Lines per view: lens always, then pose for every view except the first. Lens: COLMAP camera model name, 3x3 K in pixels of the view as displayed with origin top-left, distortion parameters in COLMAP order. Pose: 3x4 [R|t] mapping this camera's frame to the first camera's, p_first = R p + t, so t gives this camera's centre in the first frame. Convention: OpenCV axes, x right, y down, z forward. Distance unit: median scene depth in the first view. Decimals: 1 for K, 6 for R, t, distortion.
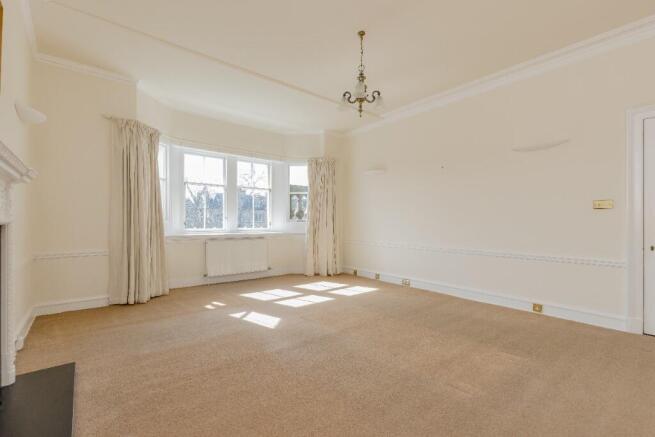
lens RADIAL K [[290.0, 0, 329.2], [0, 290.0, 222.9], [0, 0, 1]] dist [-0.002603, -0.000722]
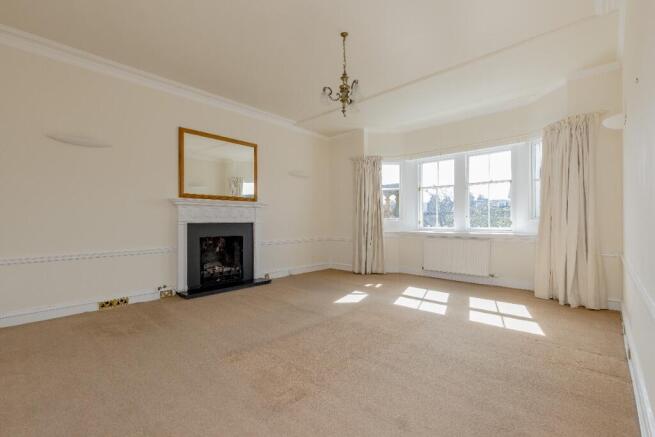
lens RADIAL K [[290.0, 0, 328.5], [0, 290.0, 218.6], [0, 0, 1]] dist [-0.002603, -0.000722]
pose [[0.158221, -0.004485, -0.987394, 0.586637], [-0.000307, 0.999989, -0.004591, -0.005878], [0.987404, 0.001029, 0.158218, 0.407693]]
